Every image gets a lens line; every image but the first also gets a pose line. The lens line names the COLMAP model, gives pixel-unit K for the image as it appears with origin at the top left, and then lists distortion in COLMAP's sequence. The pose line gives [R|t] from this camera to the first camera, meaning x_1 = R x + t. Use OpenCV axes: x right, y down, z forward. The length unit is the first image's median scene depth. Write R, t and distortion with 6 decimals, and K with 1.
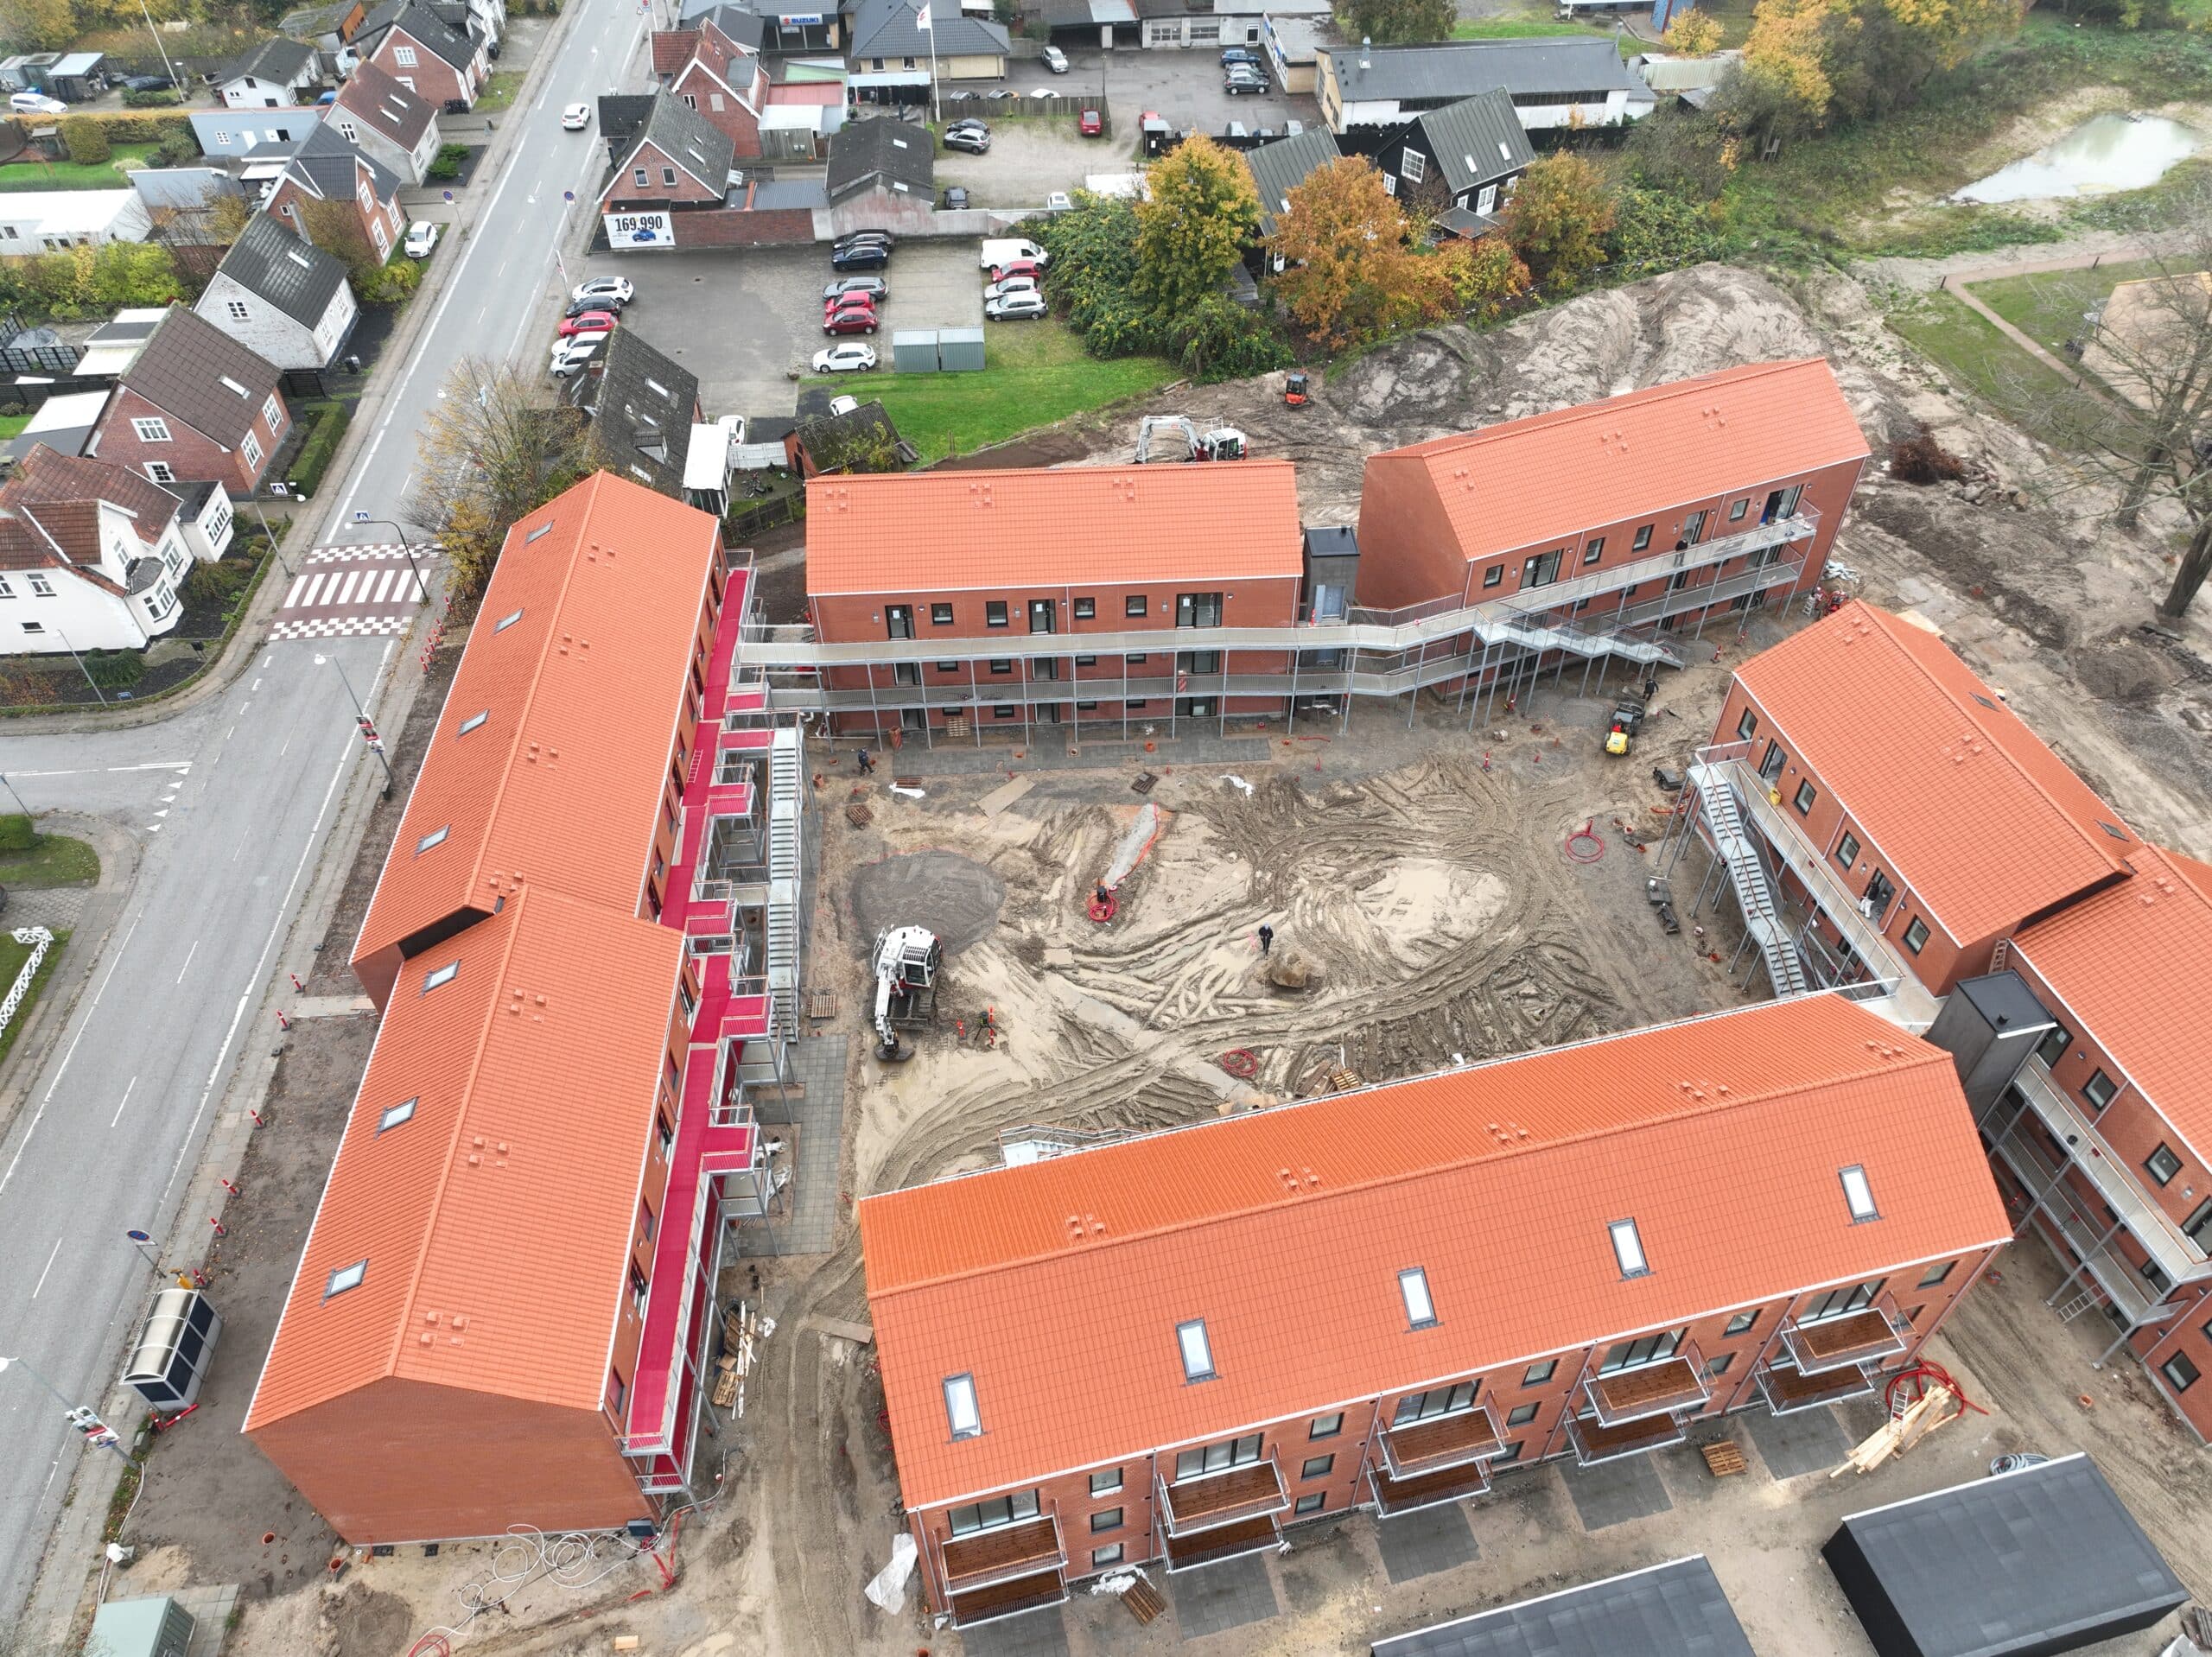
lens RADIAL K [[1559.3, 0, 1104.6], [0, 1559.3, 826.5], [0, 0, 1]] dist [-0.008082, 0.027547]
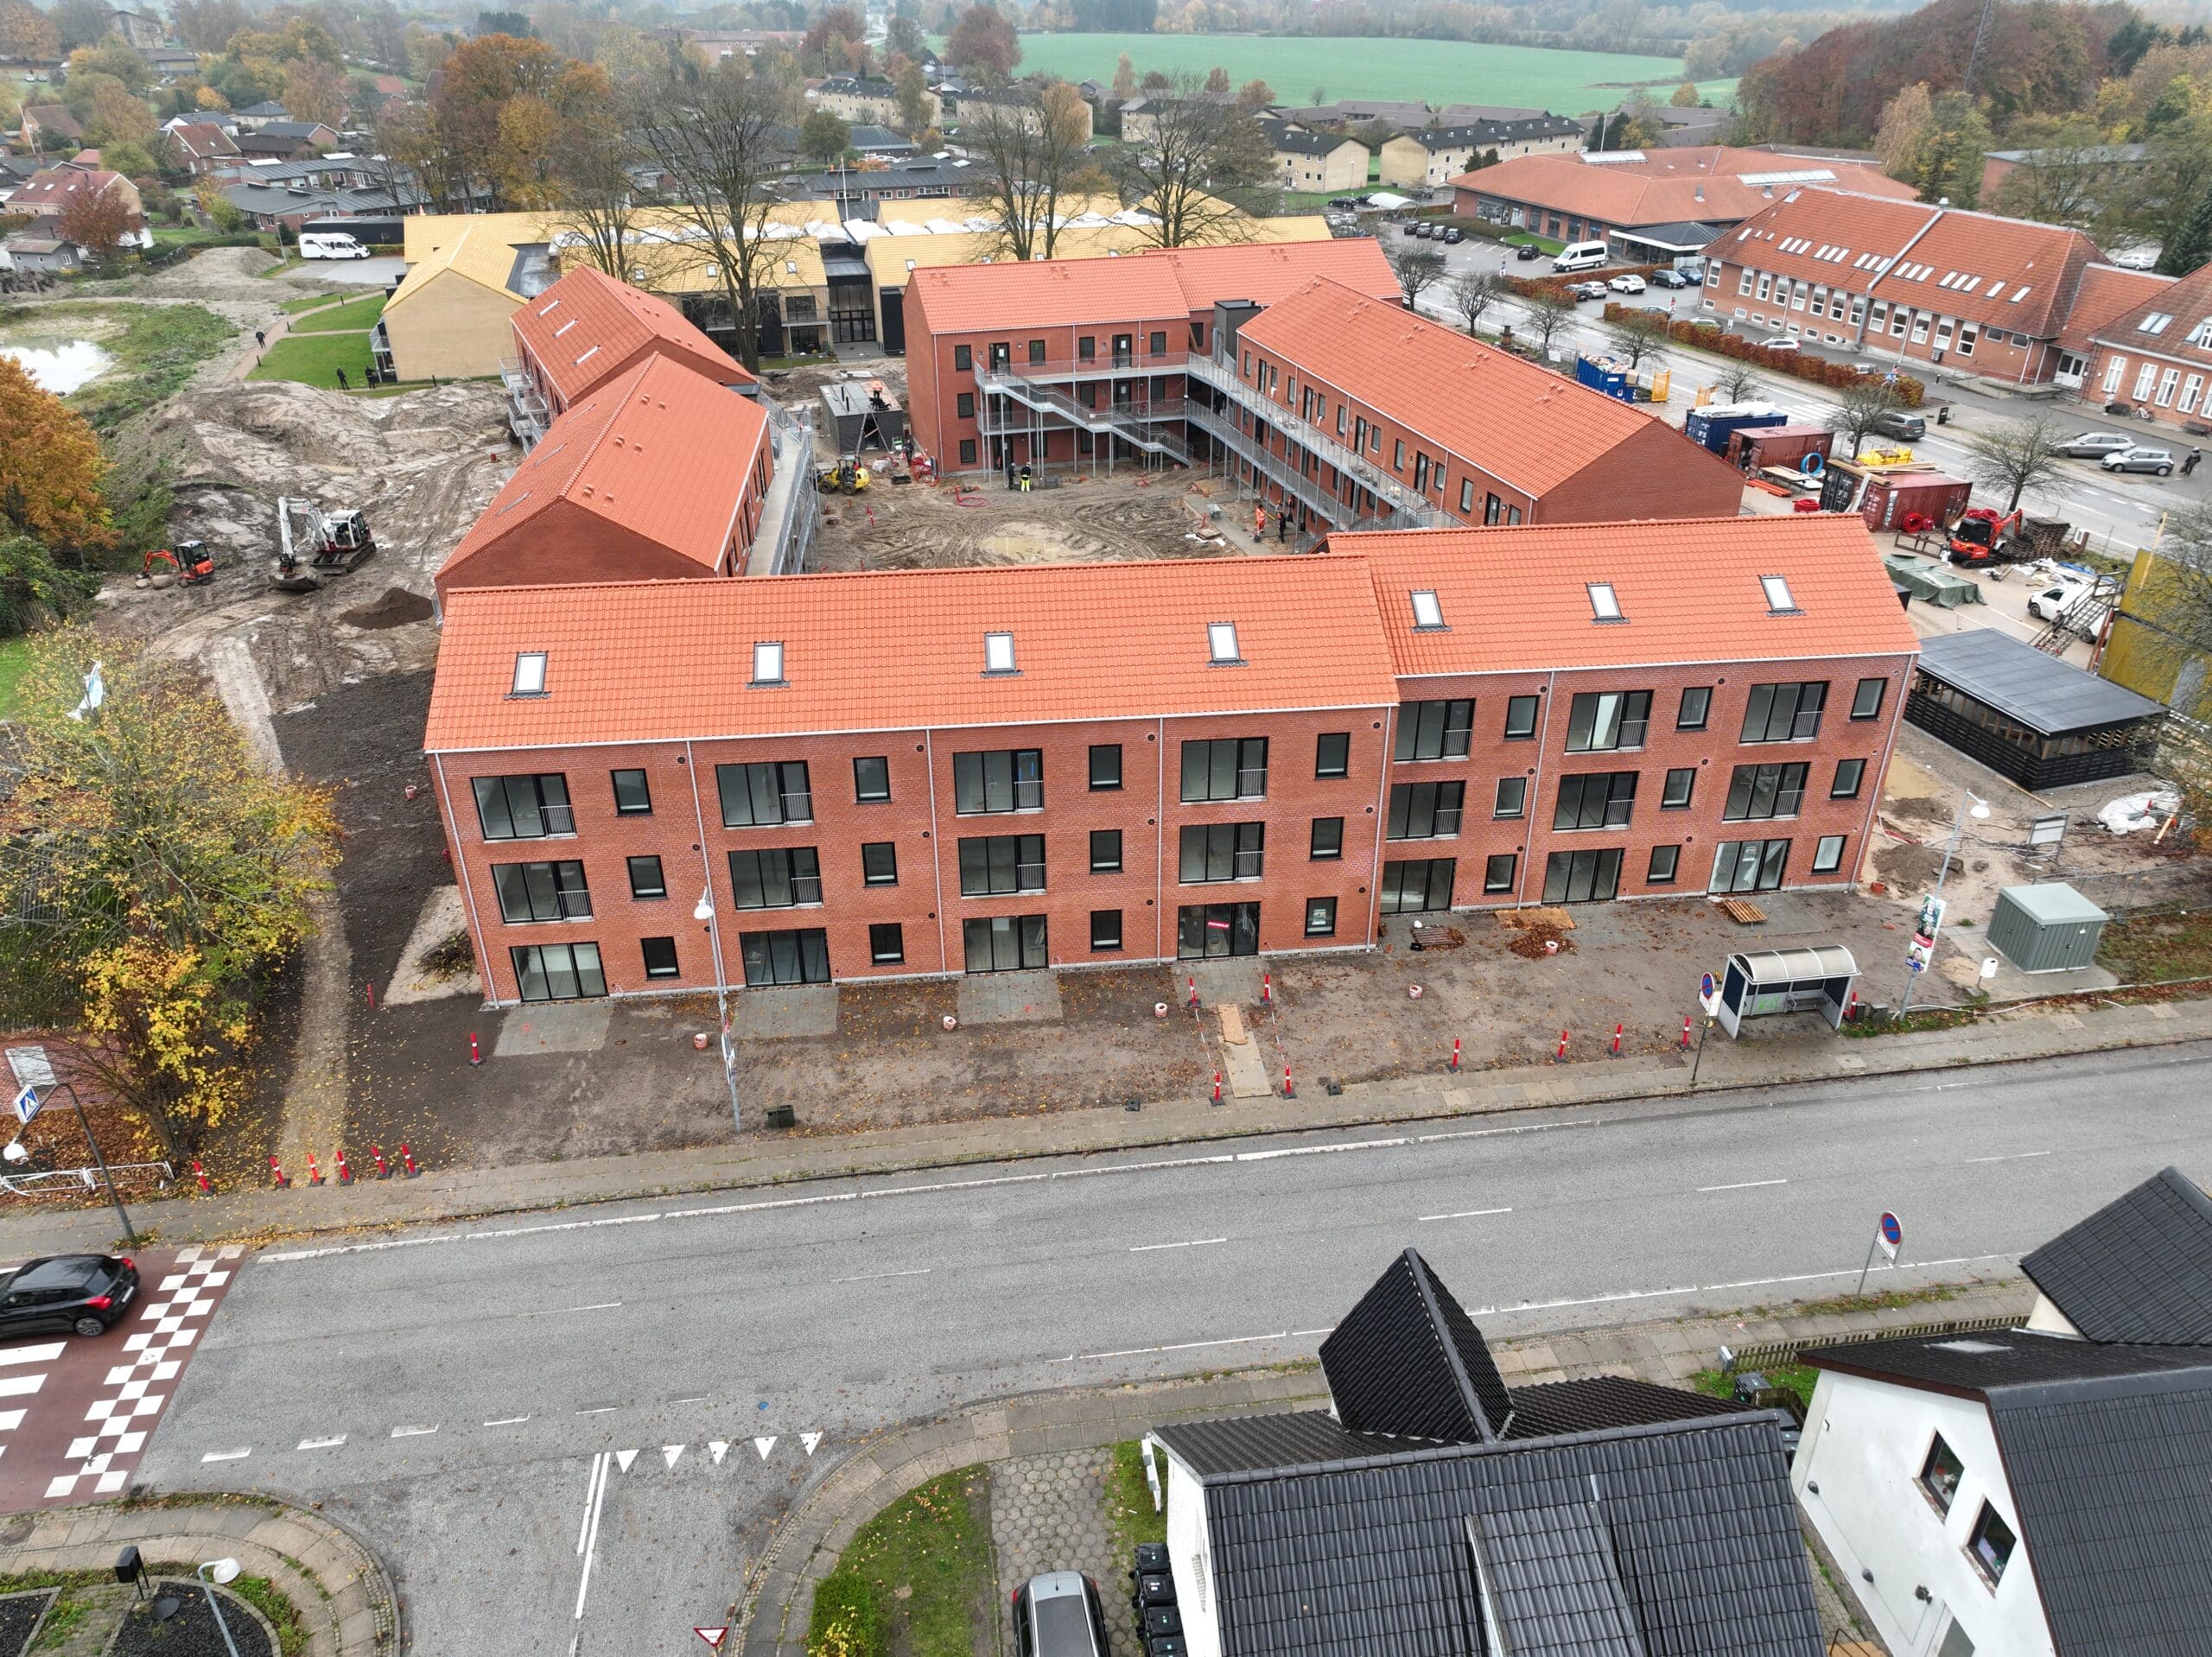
lens RADIAL K [[1559.3, 0, 1107.1], [0, 1559.3, 825.7], [0, 0, 1]] dist [-0.008082, 0.027547]
pose [[-0.048008, -0.480468, 0.875697, -0.955995], [0.712221, 0.598212, 0.367267, -0.220398], [-0.700312, 0.641321, 0.313480, 0.698979]]
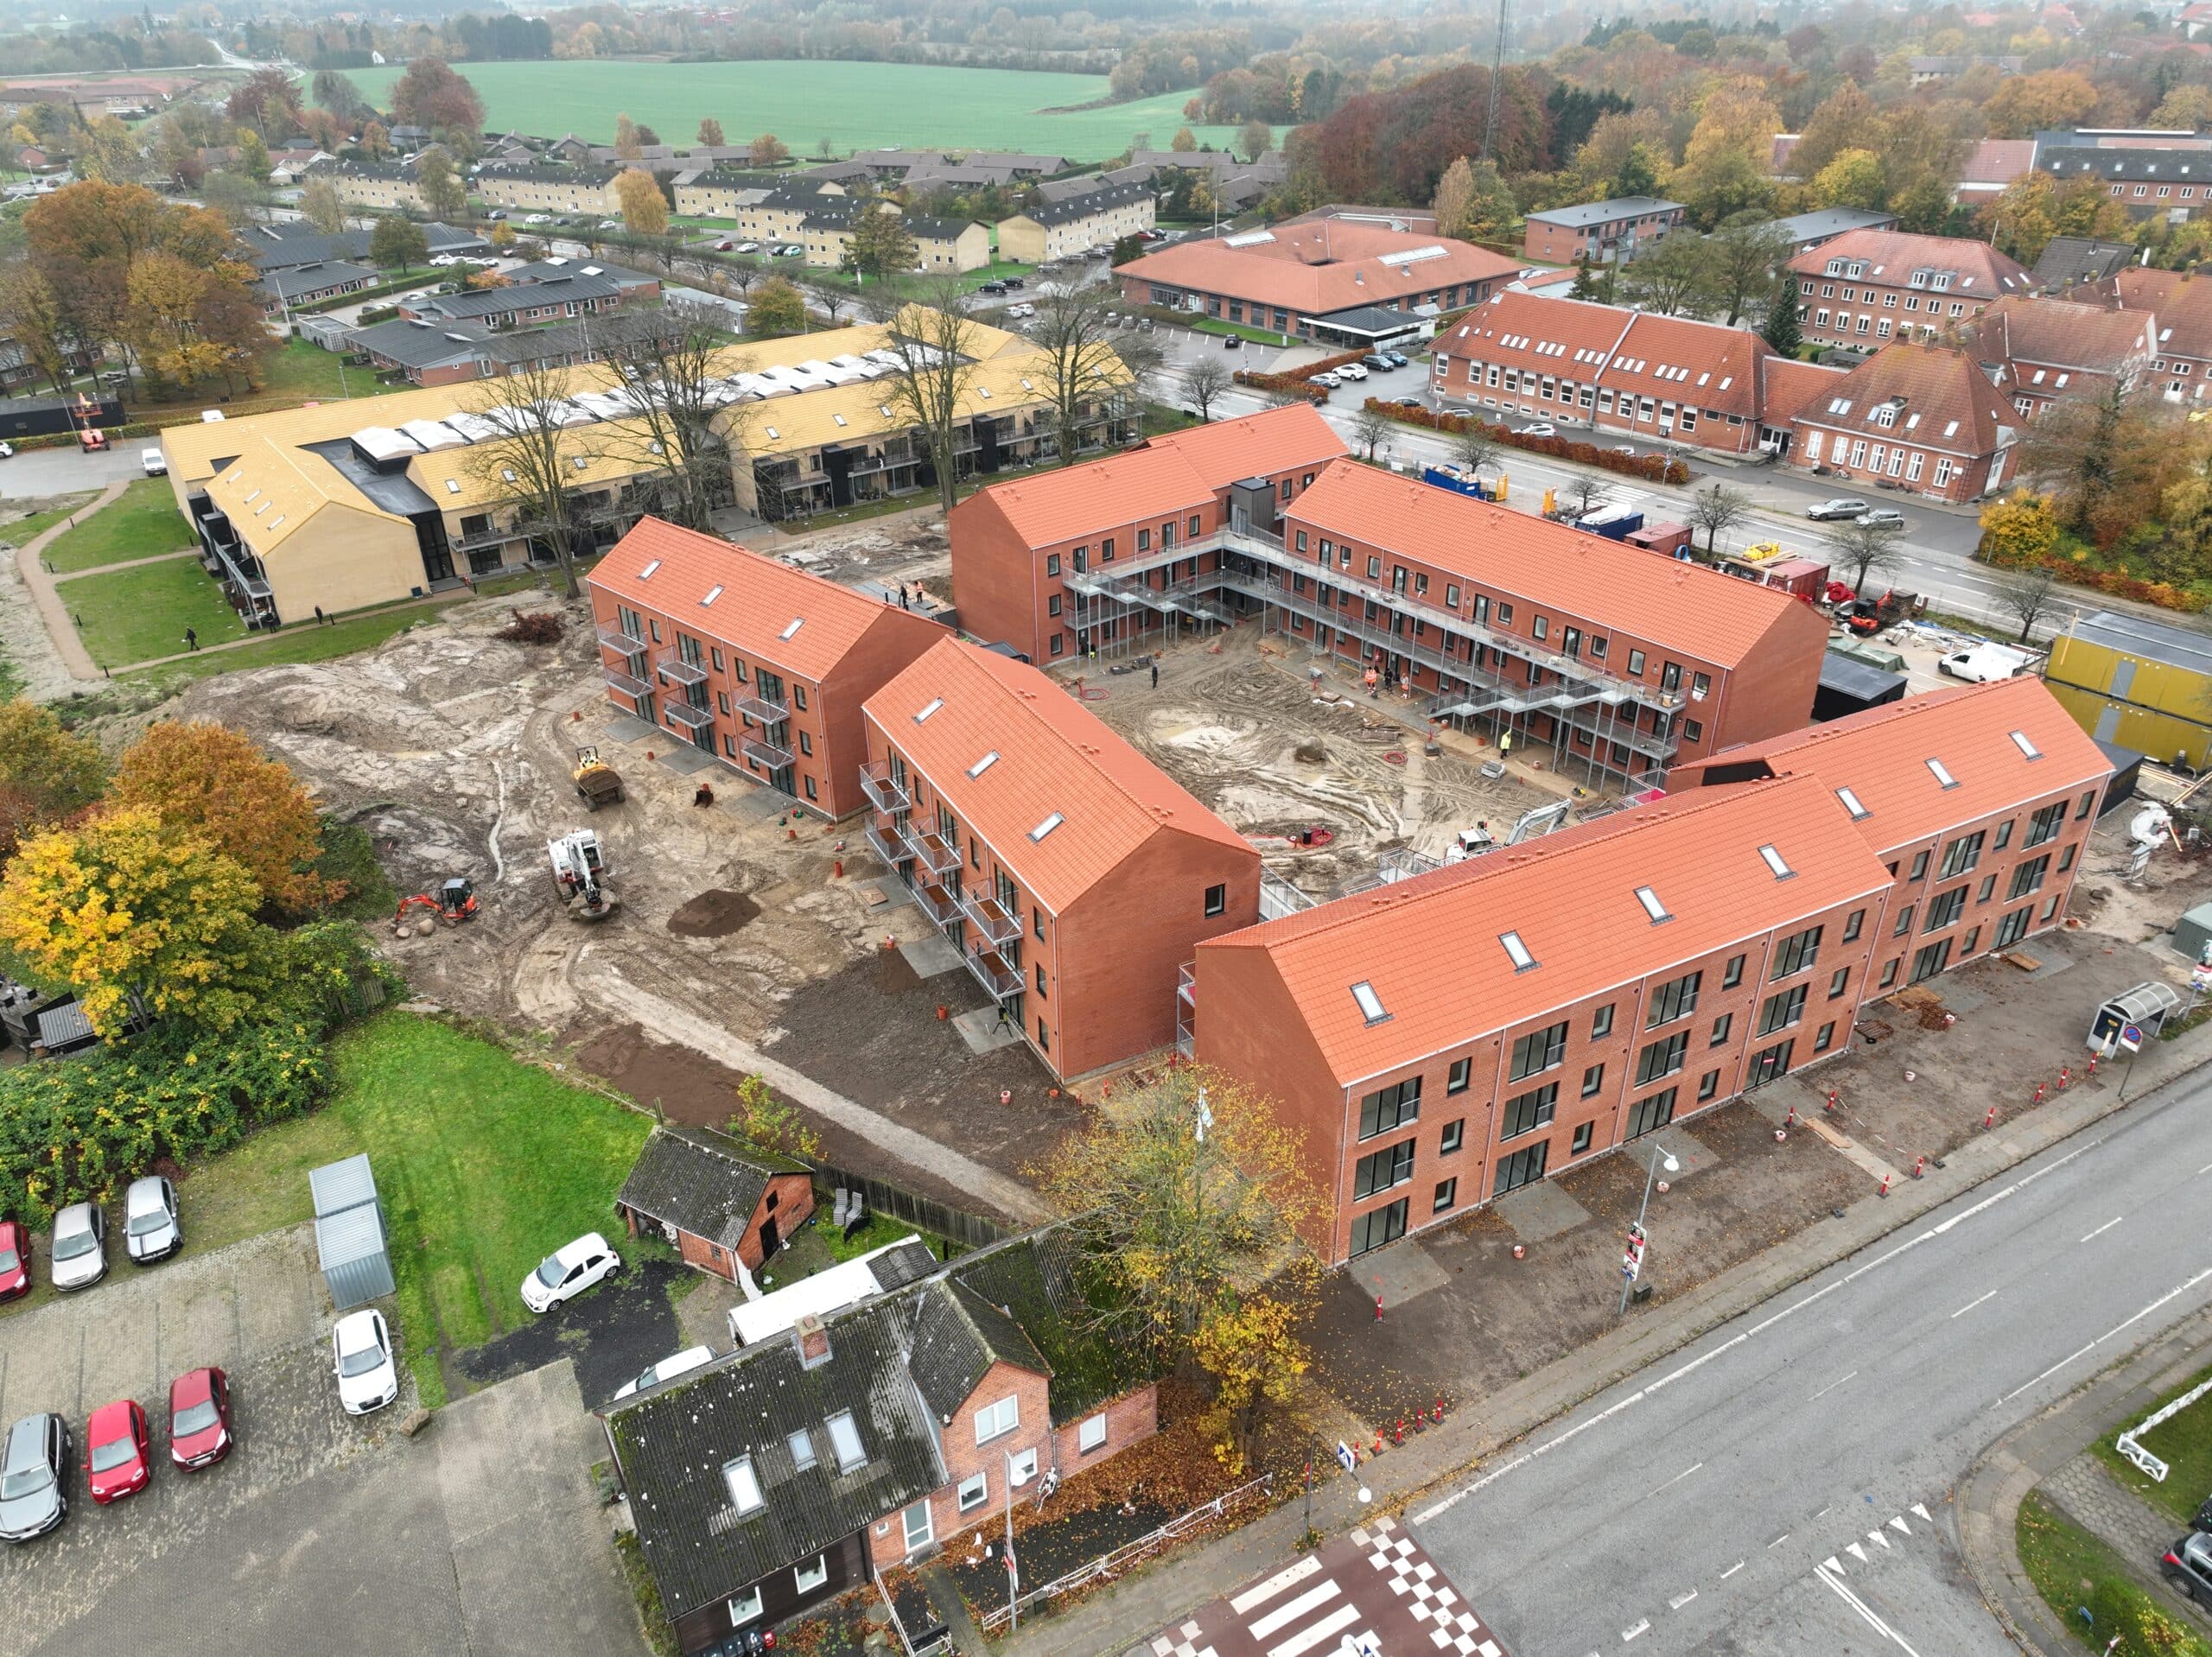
lens RADIAL K [[1559.3, 0, 1103.0], [0, 1559.3, 834.3], [0, 0, 1]] dist [-0.008082, 0.027547]
pose [[-0.412566, -0.443913, 0.795443, -0.891856], [0.657215, 0.459596, 0.597360, -0.779012], [-0.630759, 0.769228, 0.102132, 0.958122]]
